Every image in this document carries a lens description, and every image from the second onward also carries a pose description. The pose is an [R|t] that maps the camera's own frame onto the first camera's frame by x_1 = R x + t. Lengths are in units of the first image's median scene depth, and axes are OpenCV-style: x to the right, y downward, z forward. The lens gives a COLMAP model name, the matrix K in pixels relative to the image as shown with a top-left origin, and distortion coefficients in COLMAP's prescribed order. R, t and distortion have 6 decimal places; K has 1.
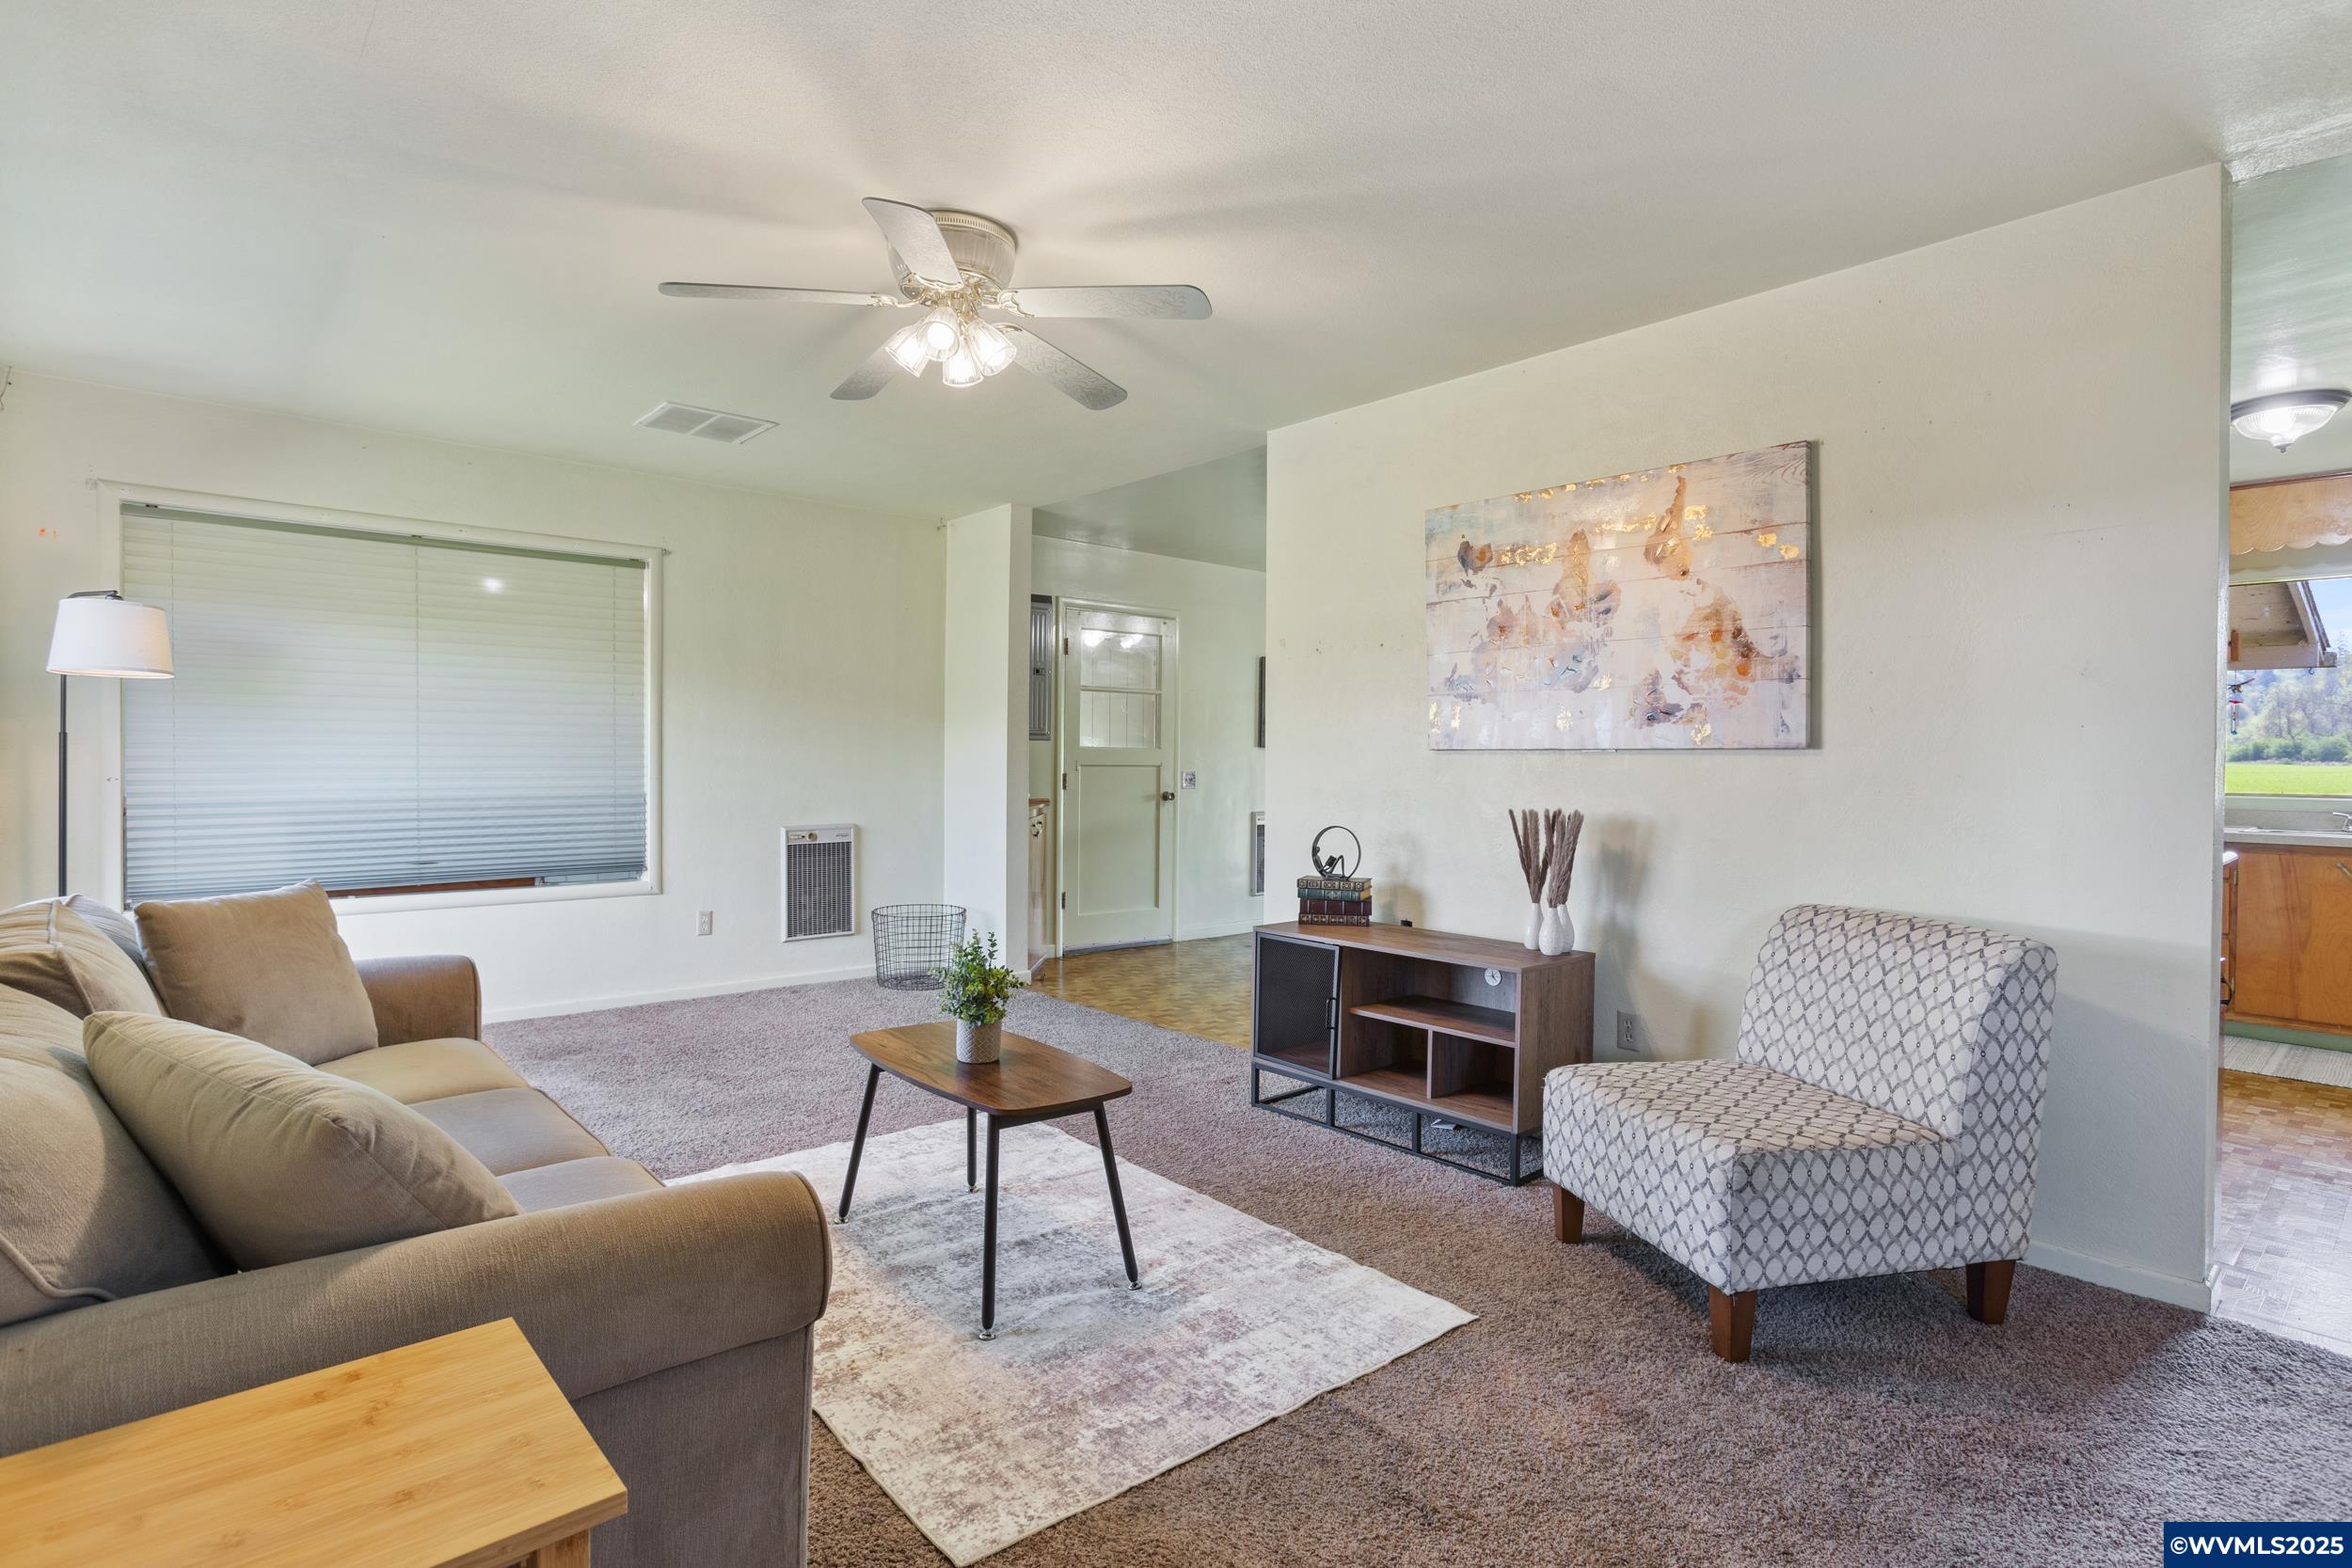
lens RADIAL K [[1175.5, 0, 1177.9], [0, 1175.5, 756.1], [0, 0, 1]] dist [-0.015012, 0.000042]
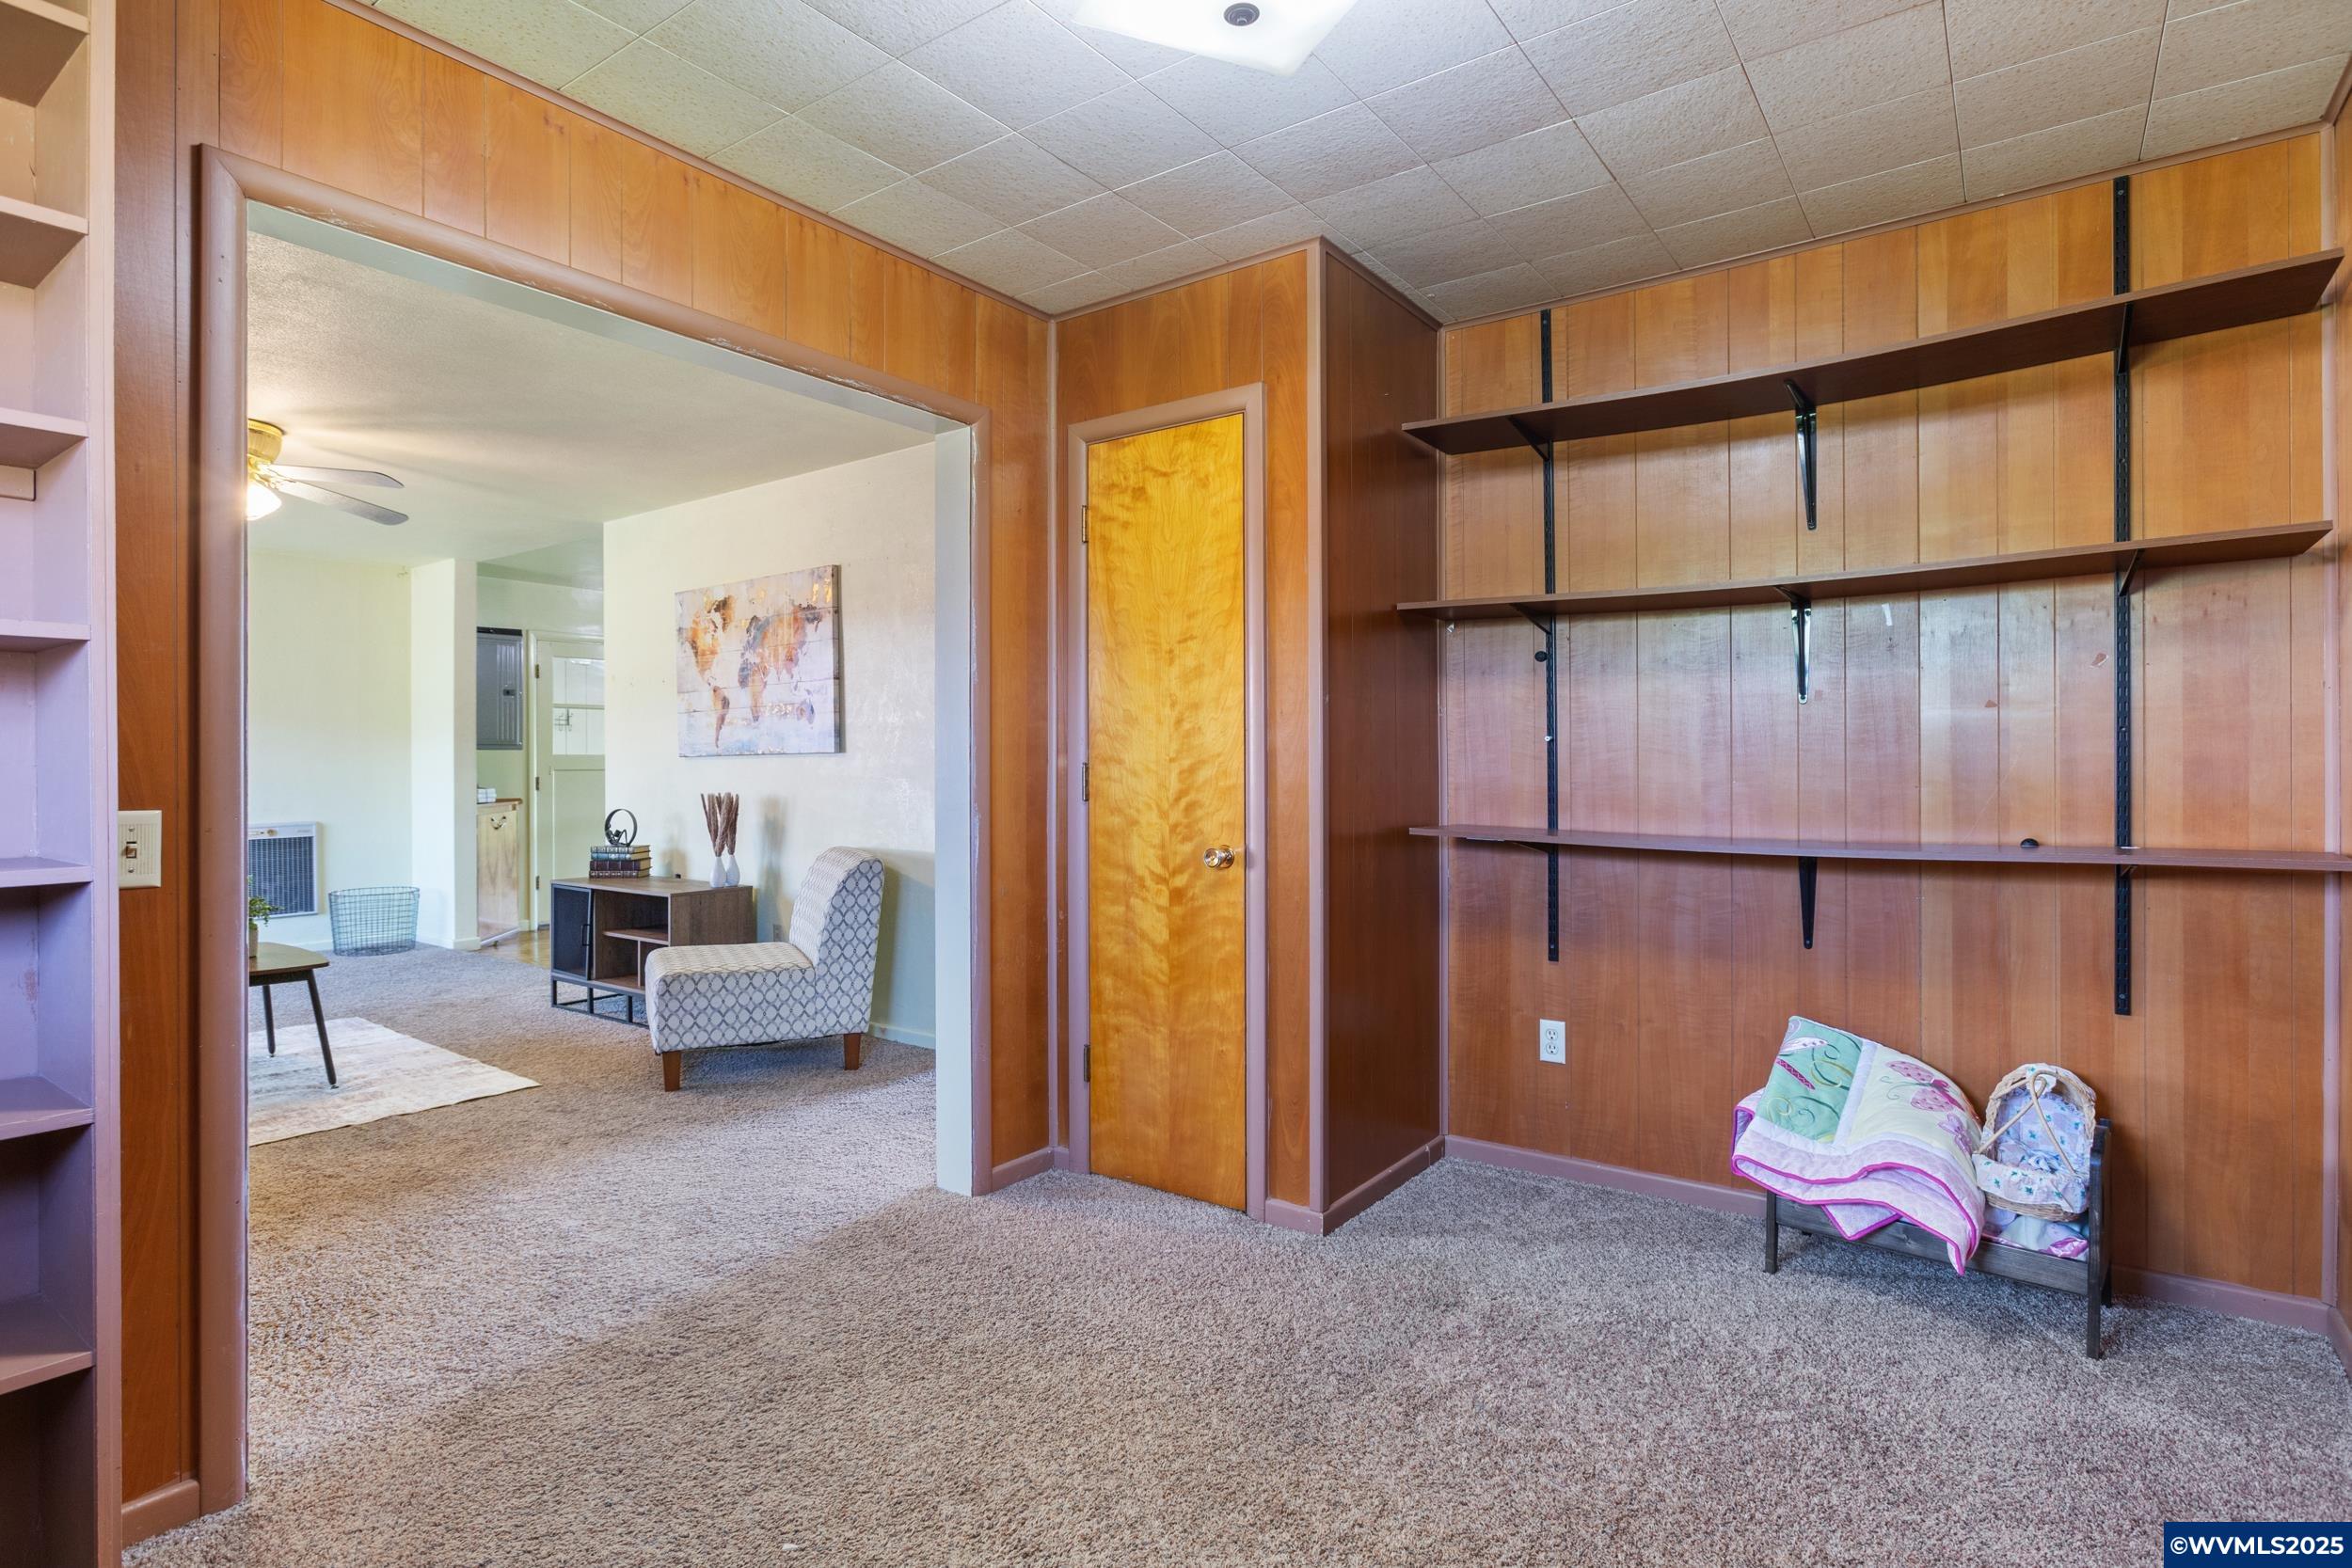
lens RADIAL K [[1175.5, 0, 1177.9], [0, 1175.5, 756.1], [0, 0, 1]] dist [-0.015012, 0.000042]
pose [[0.975223, -0.012116, 0.220891, 0.549839], [0.012775, 0.999917, -0.001553, 0.006943], [-0.220854, 0.004336, 0.975297, -0.613226]]
